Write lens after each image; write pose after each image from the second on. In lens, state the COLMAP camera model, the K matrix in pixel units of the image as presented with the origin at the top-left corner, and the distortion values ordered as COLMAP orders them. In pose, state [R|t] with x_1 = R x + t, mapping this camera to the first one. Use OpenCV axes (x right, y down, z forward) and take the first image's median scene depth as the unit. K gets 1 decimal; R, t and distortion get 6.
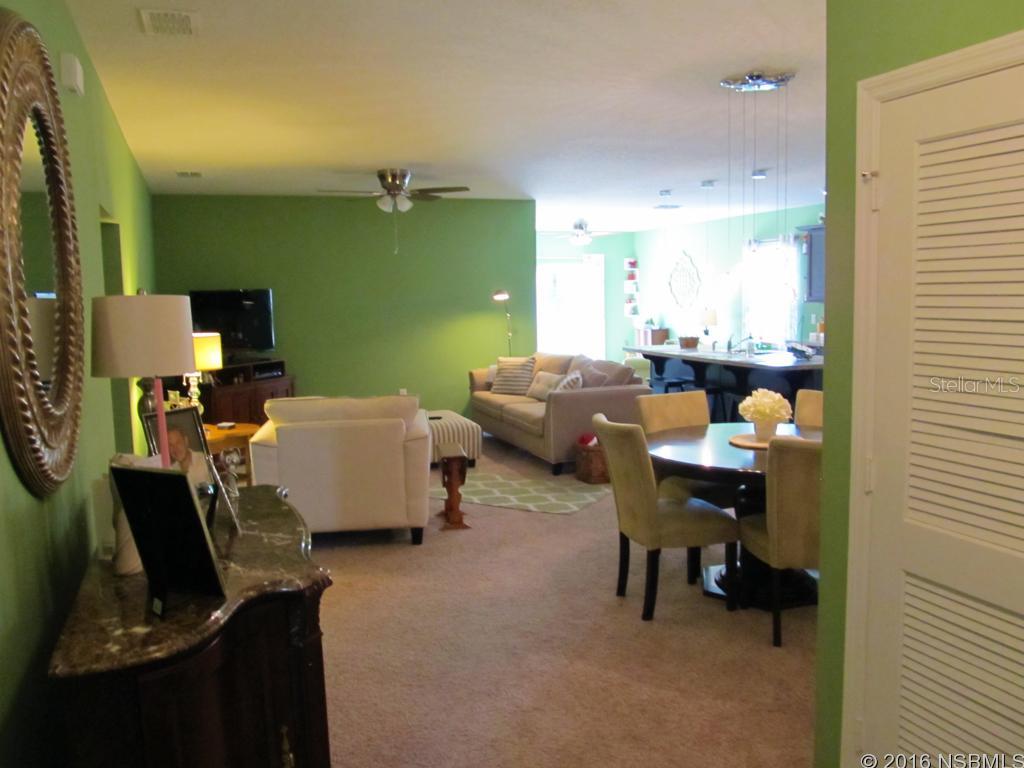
lens RADIAL K [[834.8, 0, 512.0], [0, 834.8, 384.0], [0, 0, 1]] dist [-0.054440, 0.008671]
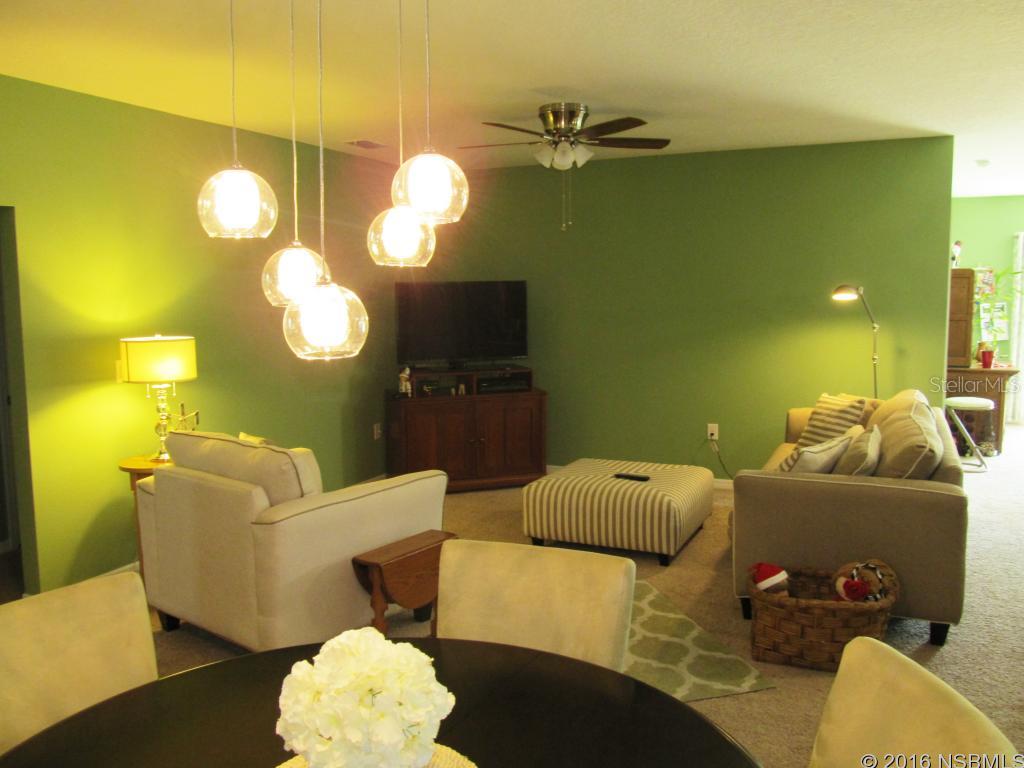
lens RADIAL K [[834.8, 0, 512.0], [0, 834.8, 384.0], [0, 0, 1]] dist [-0.054440, 0.008671]
pose [[0.698202, 0.091954, -0.709971, 0.274665], [-0.083856, 0.995394, 0.046455, -0.050889], [0.710973, 0.027100, 0.702697, 0.422311]]
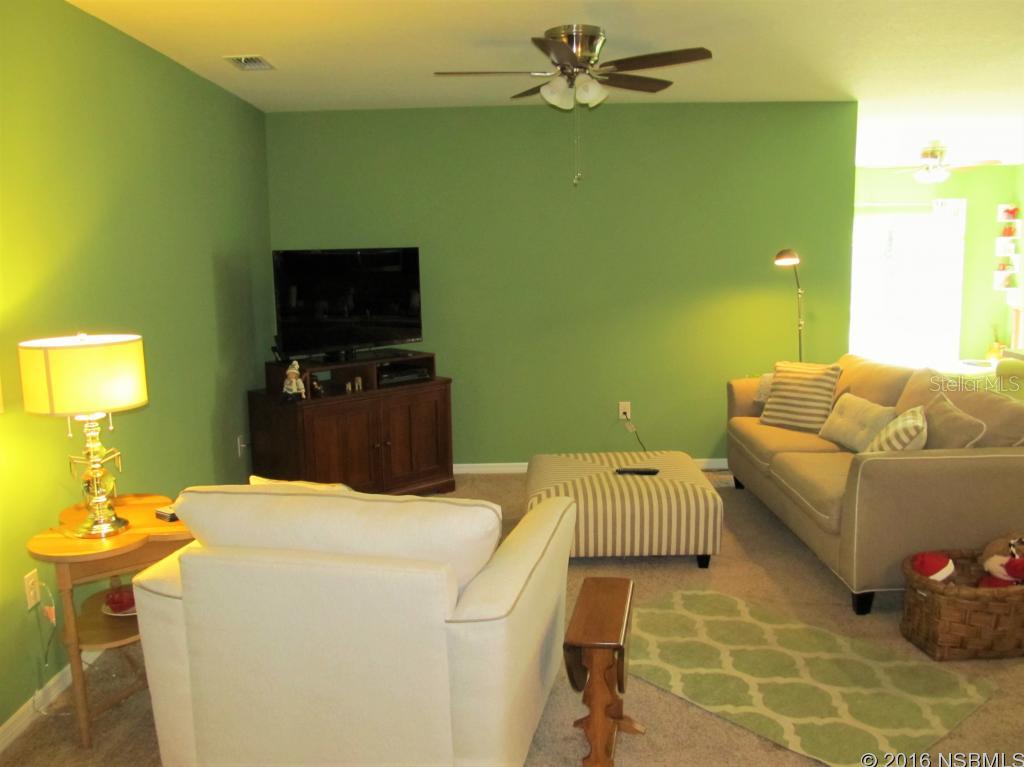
lens RADIAL K [[854.5, 0, 527.6], [0, 854.5, 382.9], [0, 0, 1]] dist [-0.033851, -0.005447]
pose [[0.939373, 0.053112, -0.338760, 0.025586], [-0.038827, 0.998053, 0.048813, -0.042461], [0.340693, -0.032701, 0.939606, 0.382236]]
